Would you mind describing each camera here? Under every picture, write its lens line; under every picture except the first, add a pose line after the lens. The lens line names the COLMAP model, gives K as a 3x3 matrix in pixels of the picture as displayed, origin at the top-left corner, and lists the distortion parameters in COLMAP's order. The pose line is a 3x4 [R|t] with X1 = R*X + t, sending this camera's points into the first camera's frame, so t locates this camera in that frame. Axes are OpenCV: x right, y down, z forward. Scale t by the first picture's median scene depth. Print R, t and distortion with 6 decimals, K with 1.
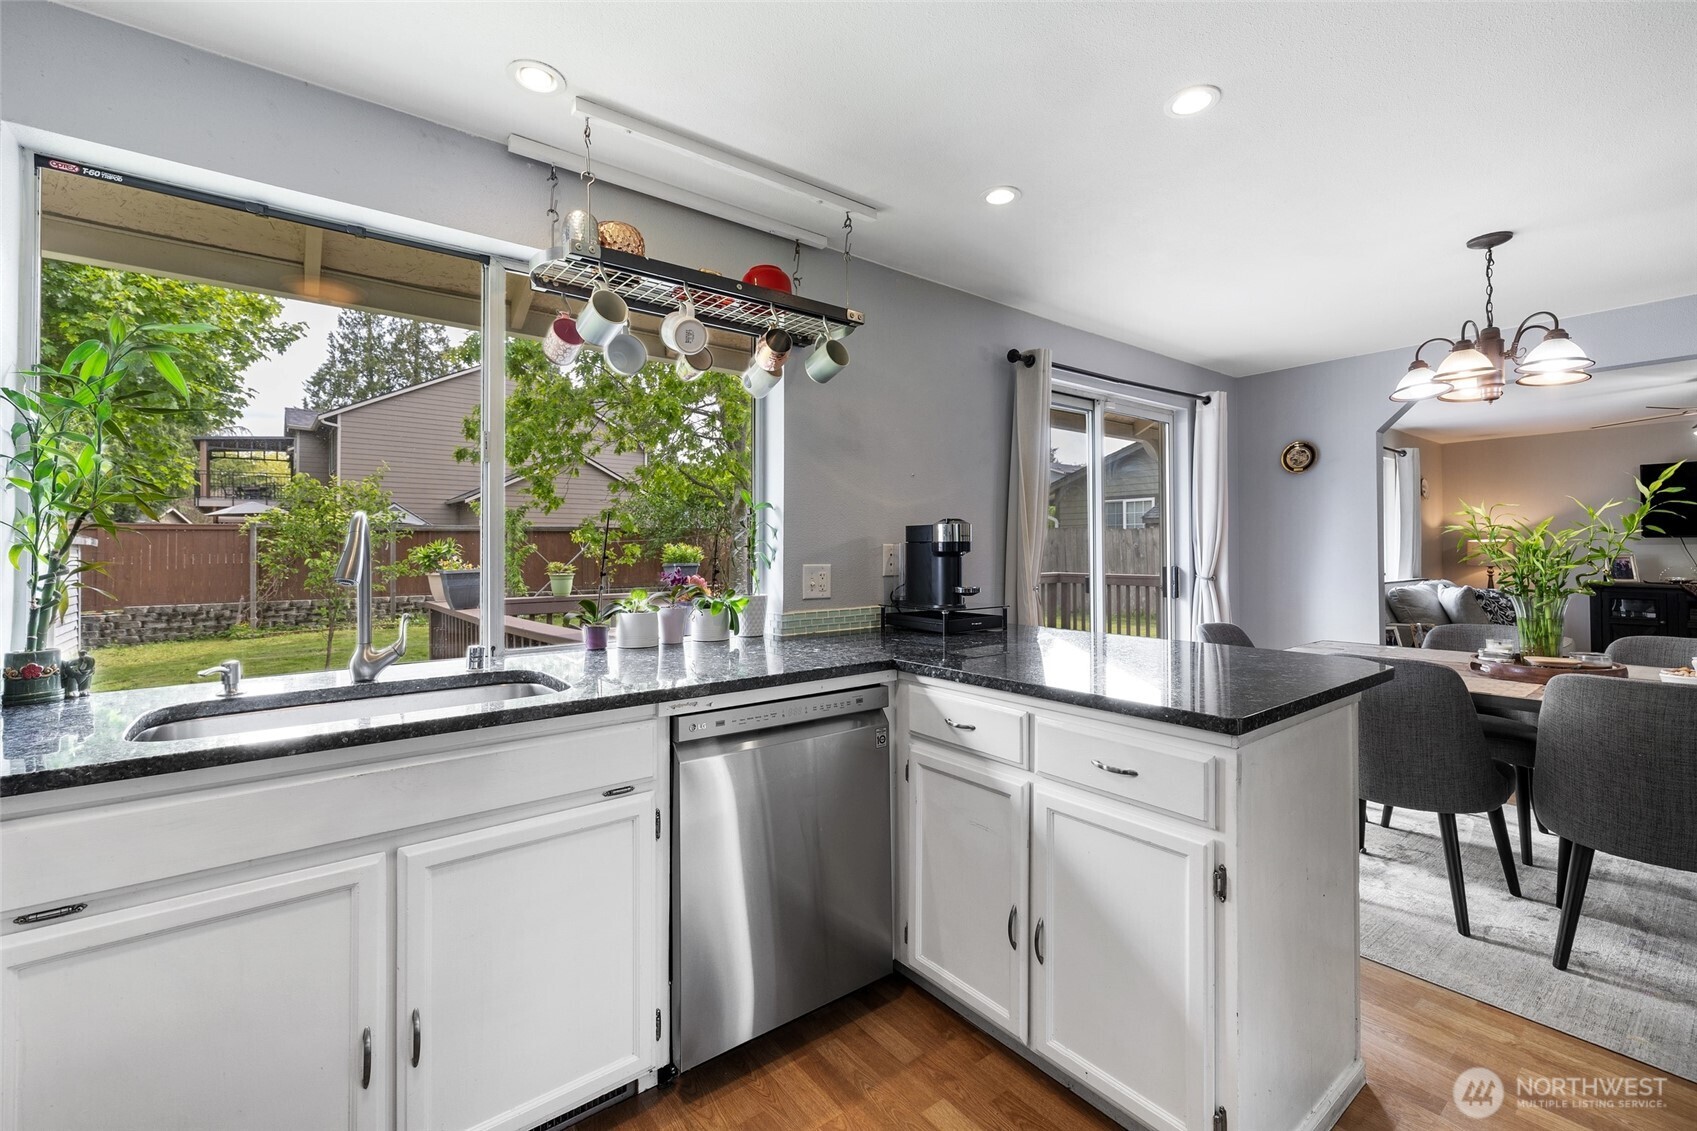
lens RADIAL K [[720.0, 0, 849.0], [0, 720.0, 543.4], [0, 0, 1]] dist [0.000266, -0.000141]
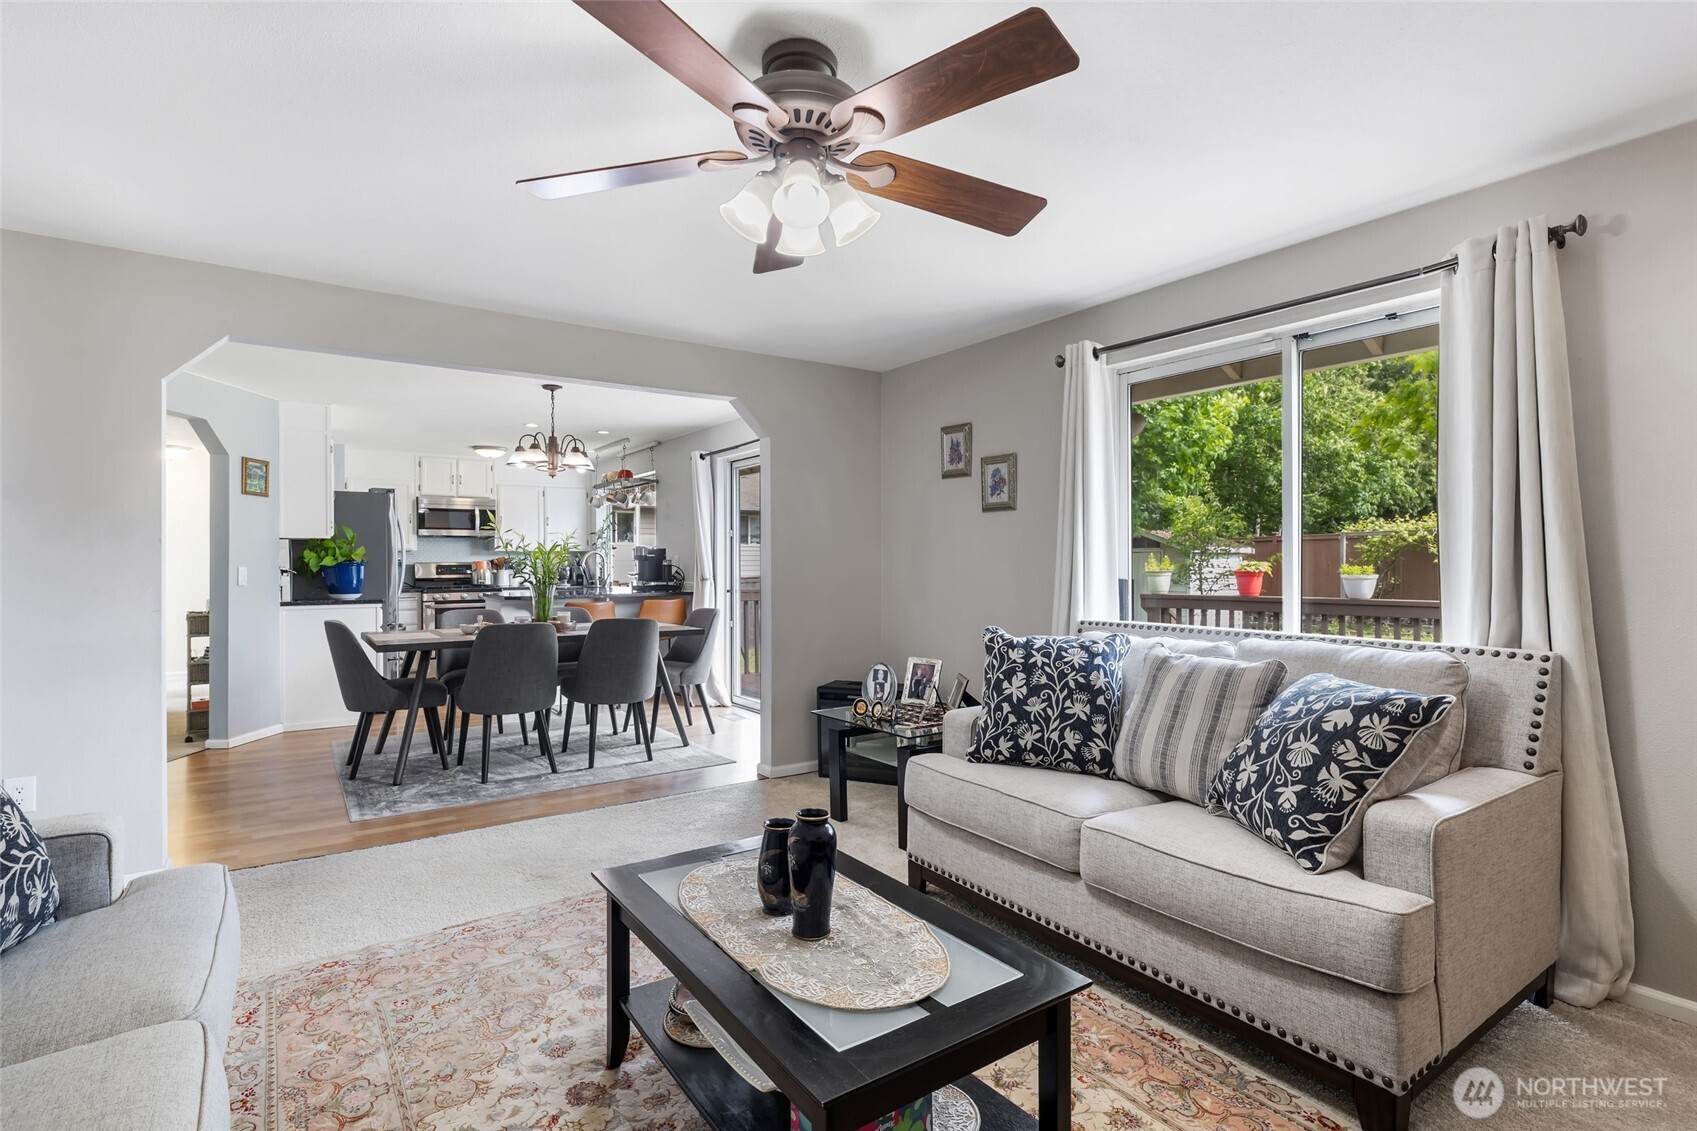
lens RADIAL K [[816.6, 0, 848.5], [0, 816.6, 565.5], [0, 0, 1]] dist [0.000487, 0.000203]
pose [[-0.057354, 0.011096, -0.998292, 3.342227], [0.013279, 0.999858, 0.010351, 0.015583], [0.998266, -0.012663, -0.057493, 2.135265]]
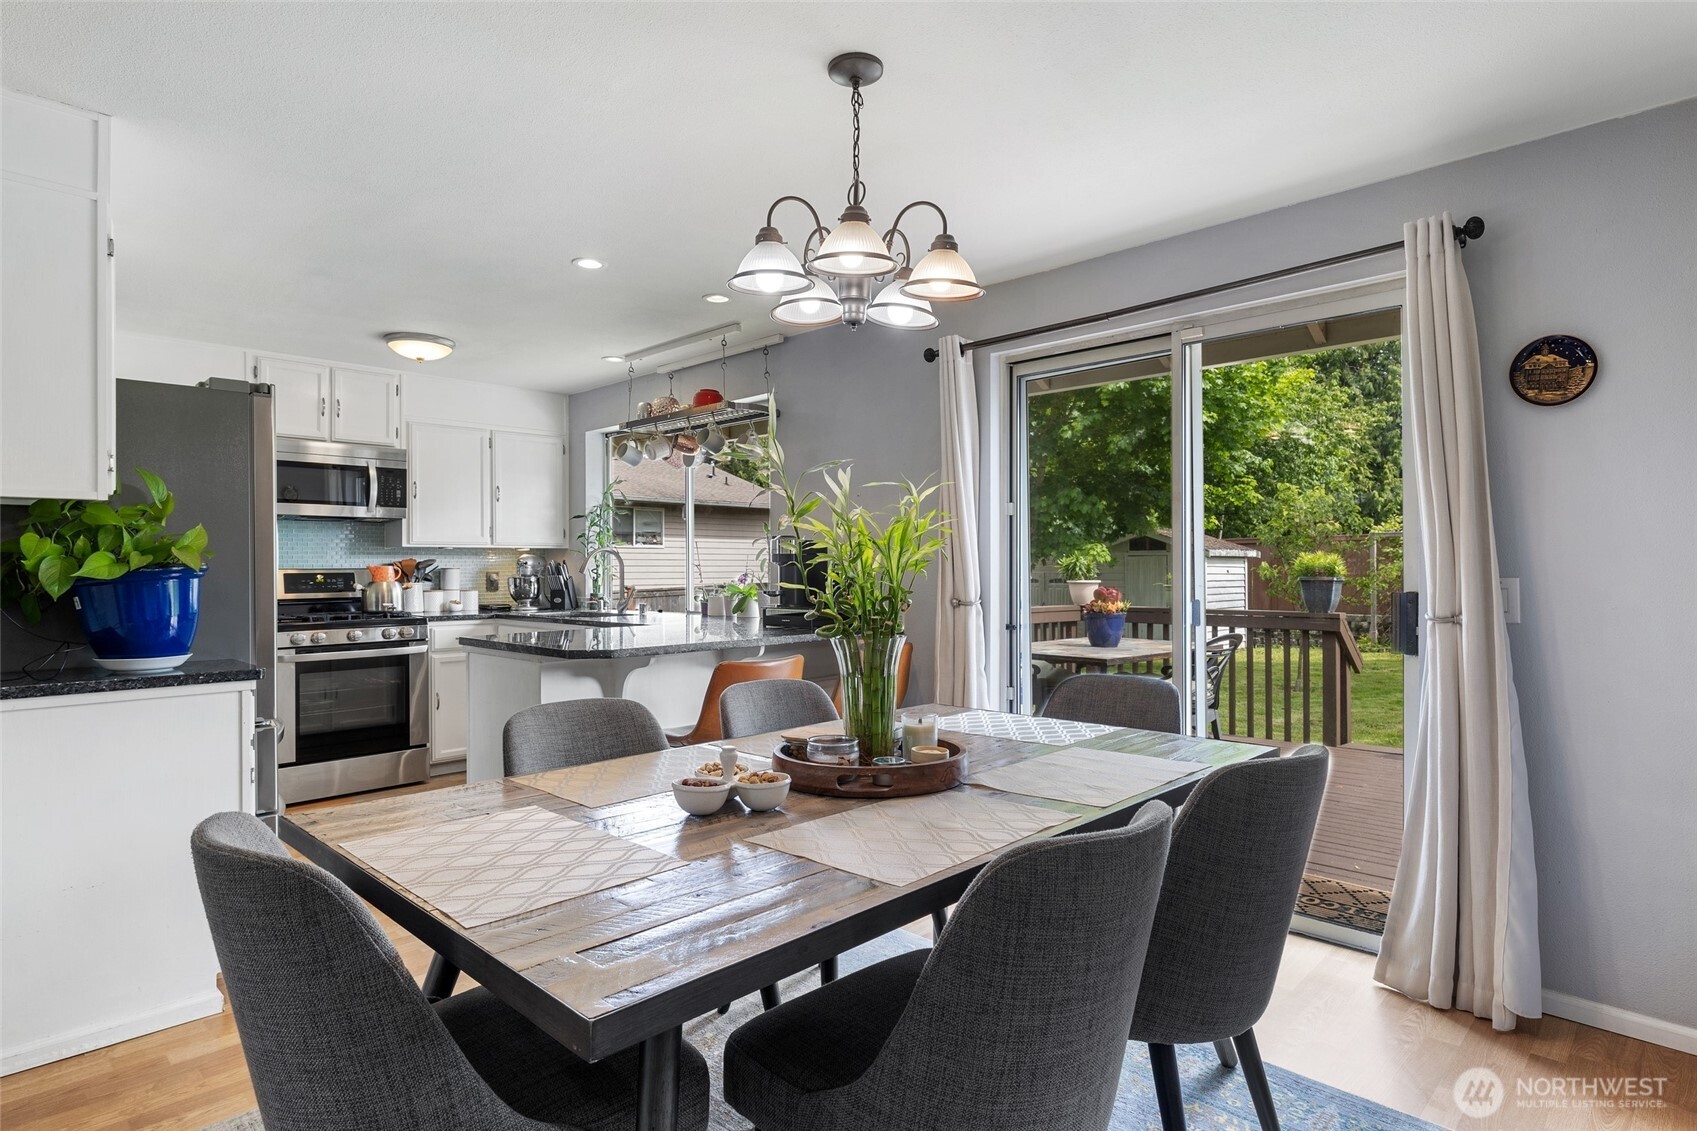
lens RADIAL K [[913.9, 0, 852.5], [0, 913.9, 564.2], [0, 0, 1]] dist [-0.000755, -0.001000]
pose [[0.130501, 0.002855, -0.991444, 1.958533], [0.011714, 0.999922, 0.004421, 0.010660], [0.991379, -0.012191, 0.130457, 1.030812]]
